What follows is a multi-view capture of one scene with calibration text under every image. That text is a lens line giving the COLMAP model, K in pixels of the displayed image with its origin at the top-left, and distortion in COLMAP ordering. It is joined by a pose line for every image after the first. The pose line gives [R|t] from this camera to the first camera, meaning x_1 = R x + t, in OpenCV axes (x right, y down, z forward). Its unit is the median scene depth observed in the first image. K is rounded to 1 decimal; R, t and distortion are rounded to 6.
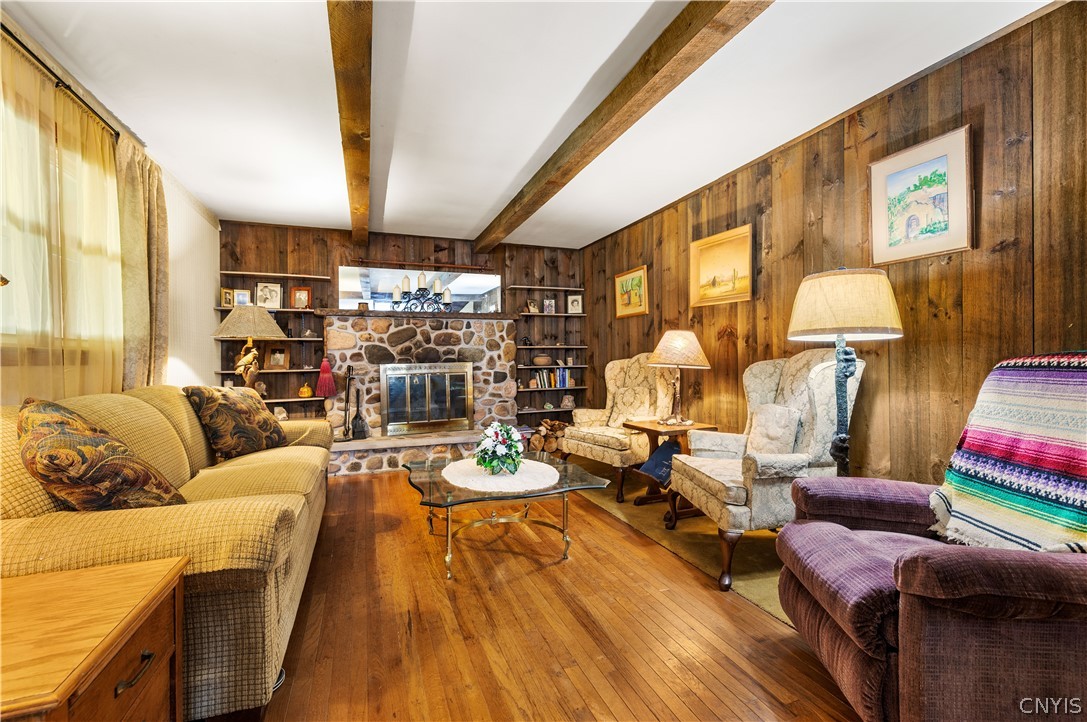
lens RADIAL K [[462.0, 0, 542.6], [0, 462.0, 361.7], [0, 0, 1]] dist [-0.000539, -0.000729]
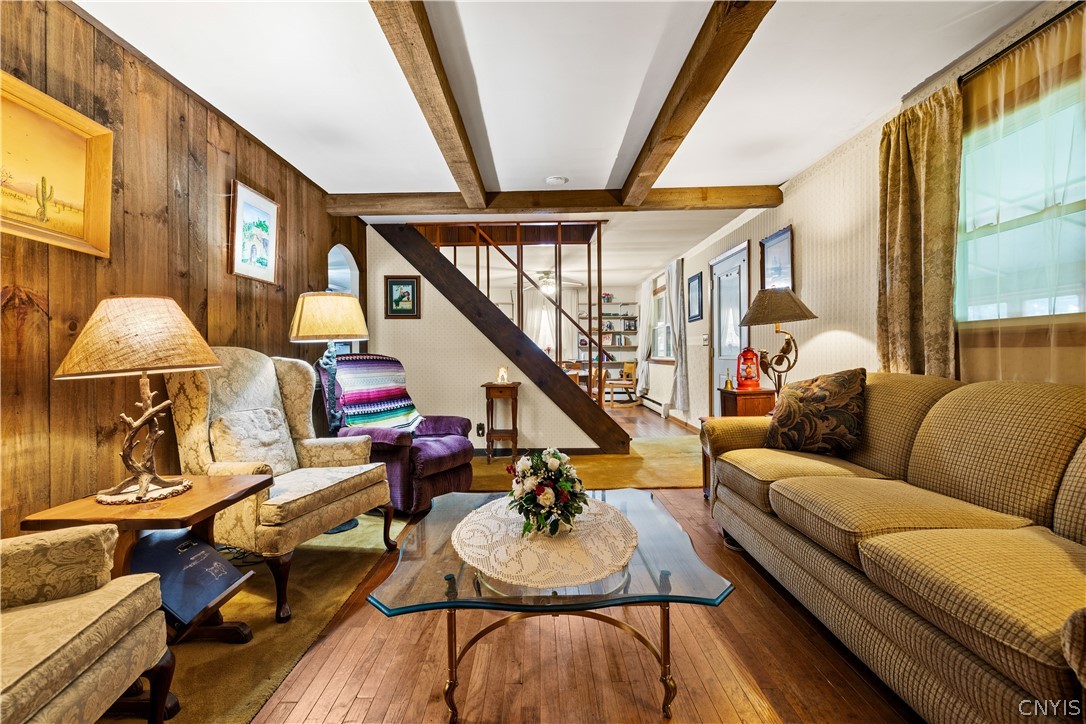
lens RADIAL K [[461.6, 0, 543.0], [0, 461.6, 356.5], [0, 0, 1]] dist [-0.000539, -0.000729]
pose [[-0.935235, 0.015517, 0.353687, -0.378971], [0.018349, 0.999821, 0.004654, -0.001463], [-0.353551, 0.010842, -0.935352, 1.877365]]
